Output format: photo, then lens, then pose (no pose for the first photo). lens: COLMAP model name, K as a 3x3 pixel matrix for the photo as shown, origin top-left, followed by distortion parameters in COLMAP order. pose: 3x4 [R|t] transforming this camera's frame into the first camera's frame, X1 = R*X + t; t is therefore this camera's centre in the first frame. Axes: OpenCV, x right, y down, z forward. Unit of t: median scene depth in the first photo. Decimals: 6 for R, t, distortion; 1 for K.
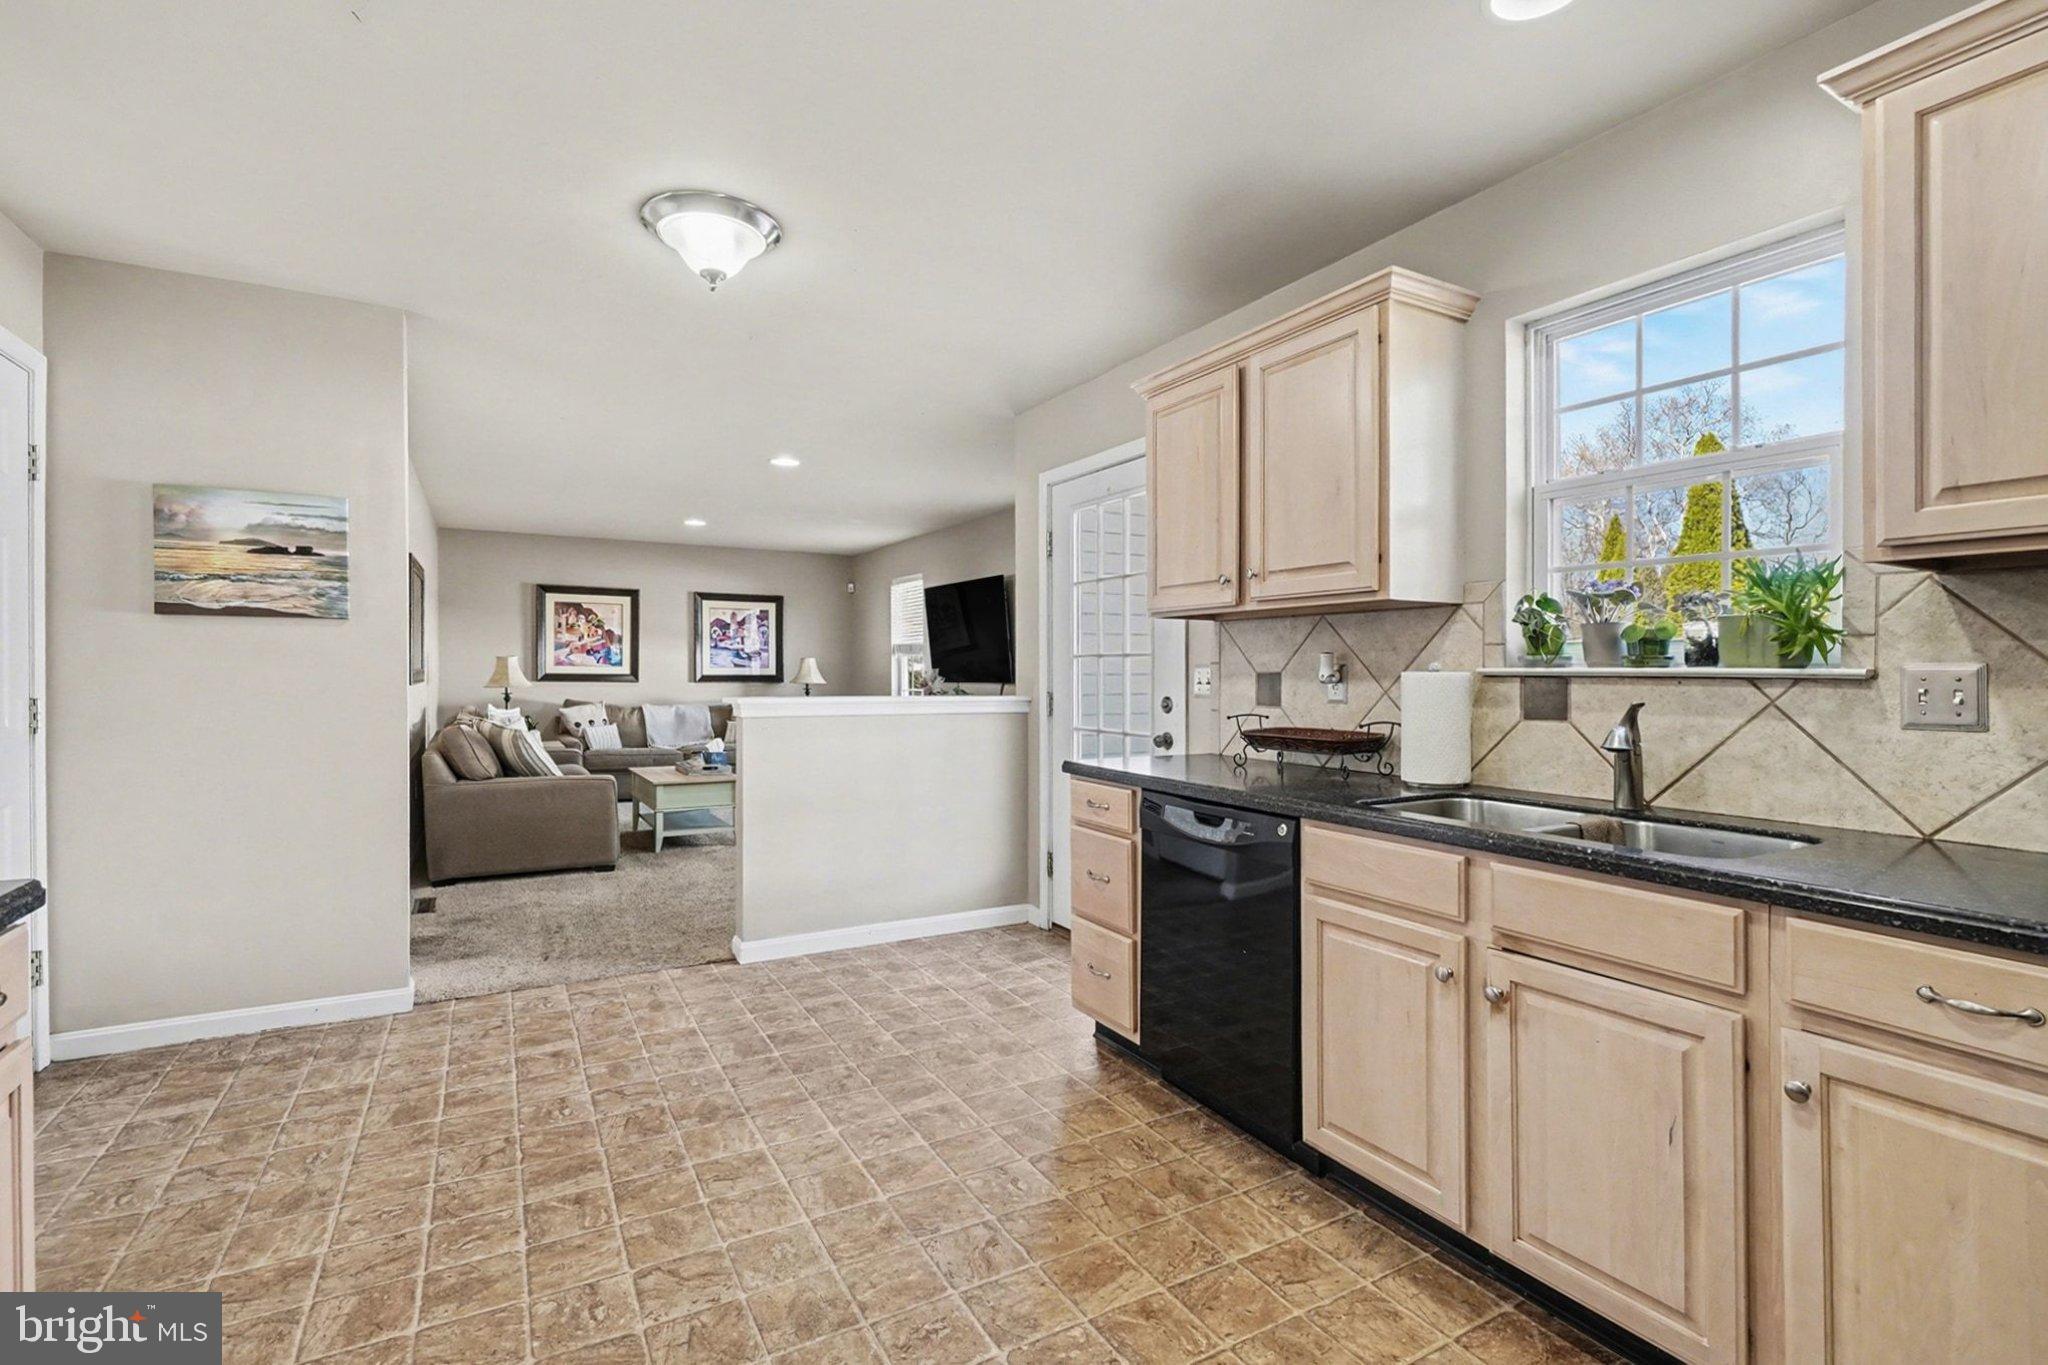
lens RADIAL K [[938.4, 0, 1031.9], [0, 938.4, 690.2], [0, 0, 1]] dist [0.011755, 0.000192]
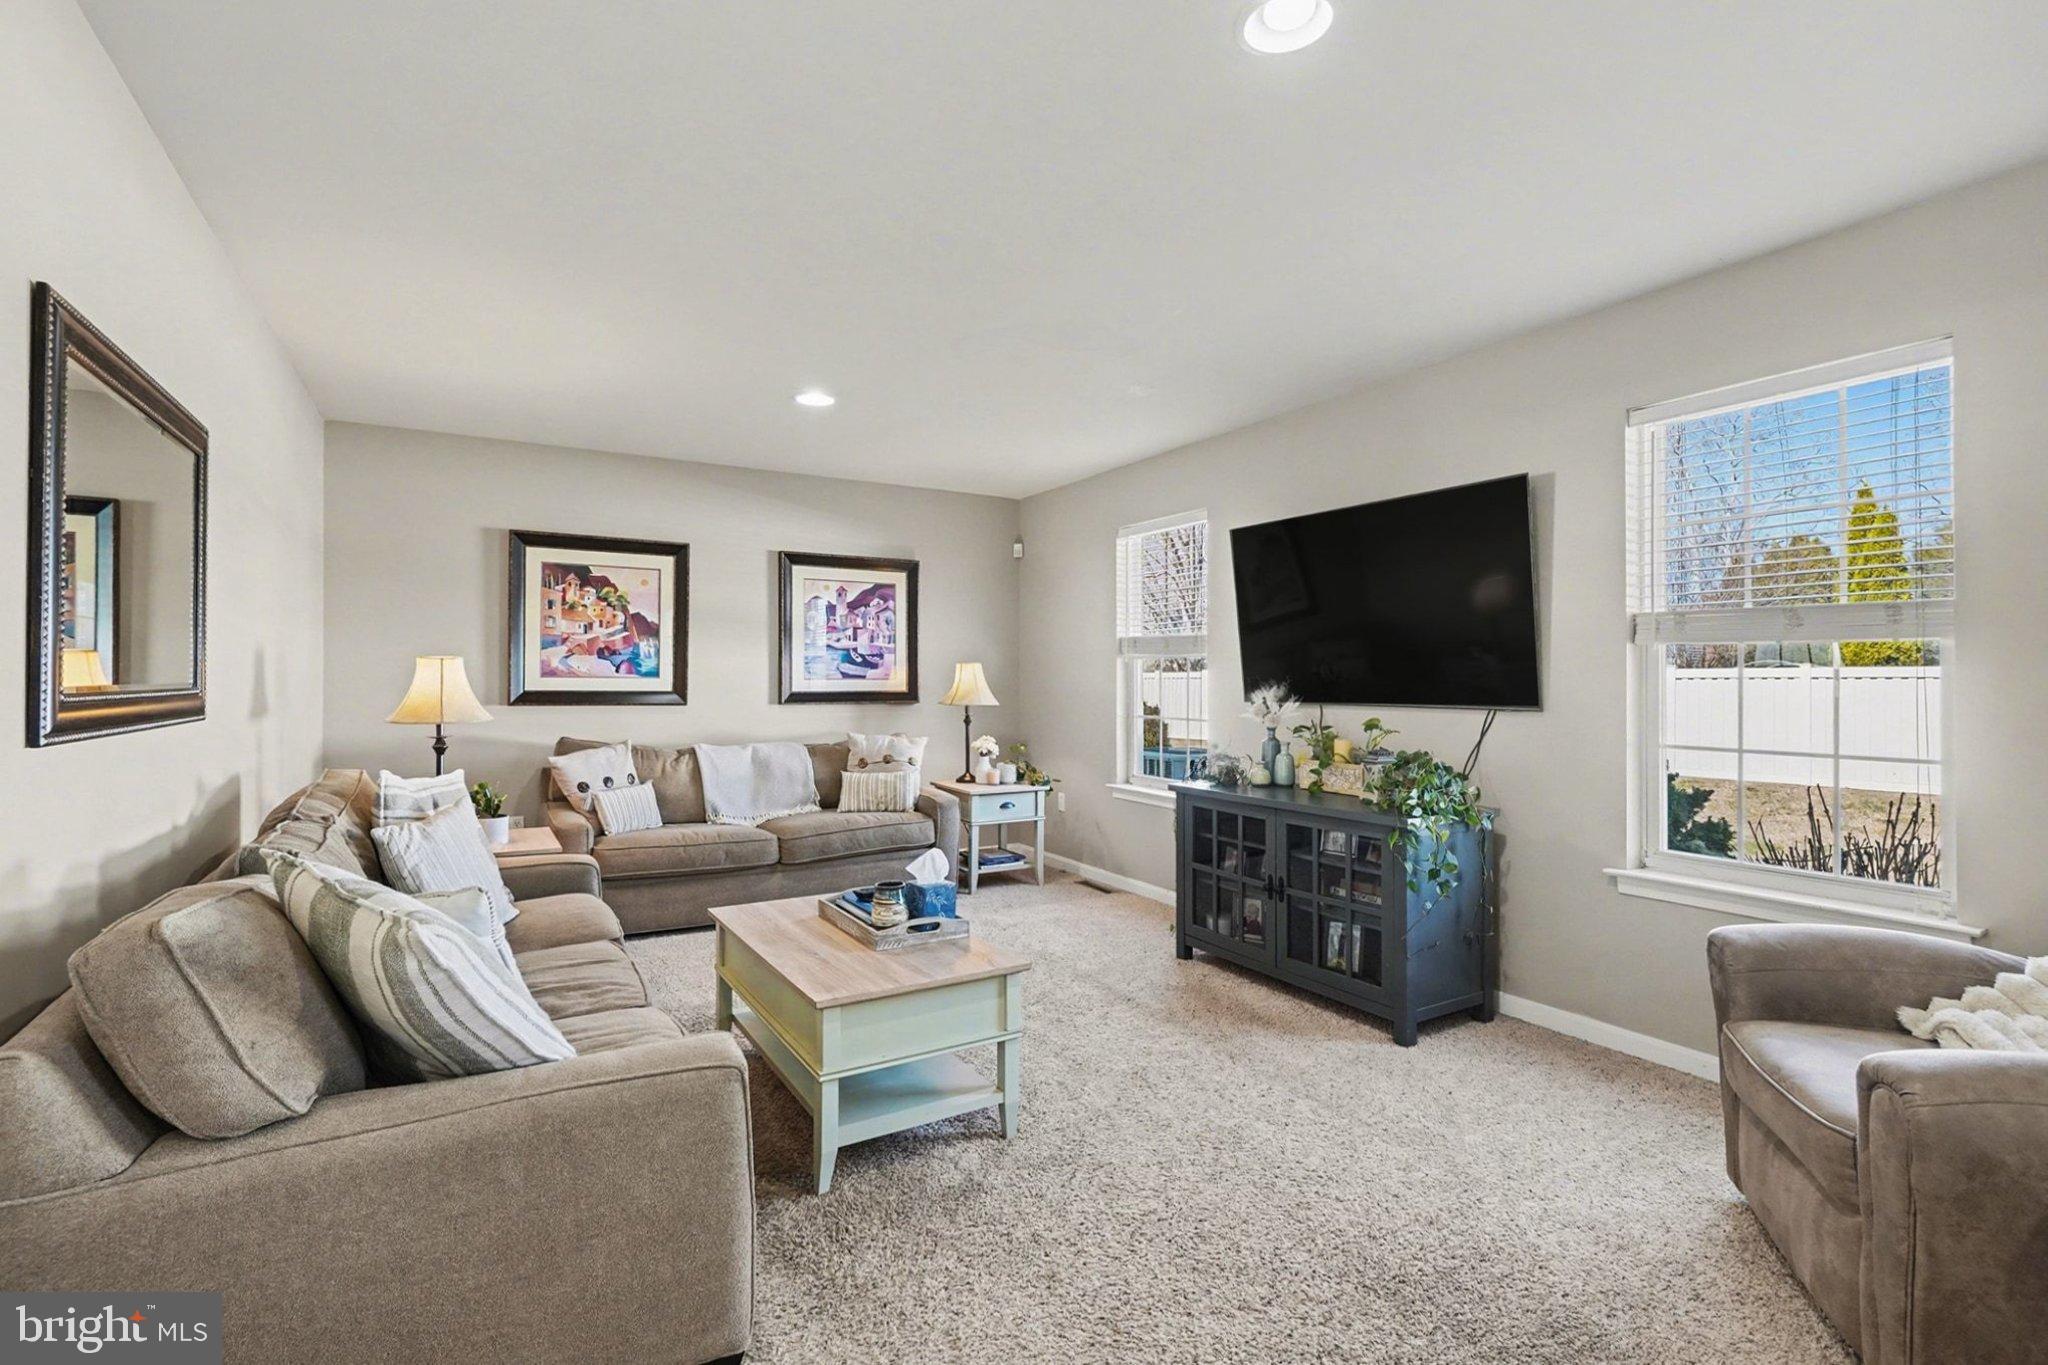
lens RADIAL K [[938.4, 0, 1017.7], [0, 938.4, 673.3], [0, 0, 1]] dist [0.011755, 0.000192]
pose [[0.999985, -0.004865, 0.002547, -0.222016], [0.004940, 0.999529, -0.030297, -0.009894], [-0.002398, 0.030310, 0.999538, 0.434501]]
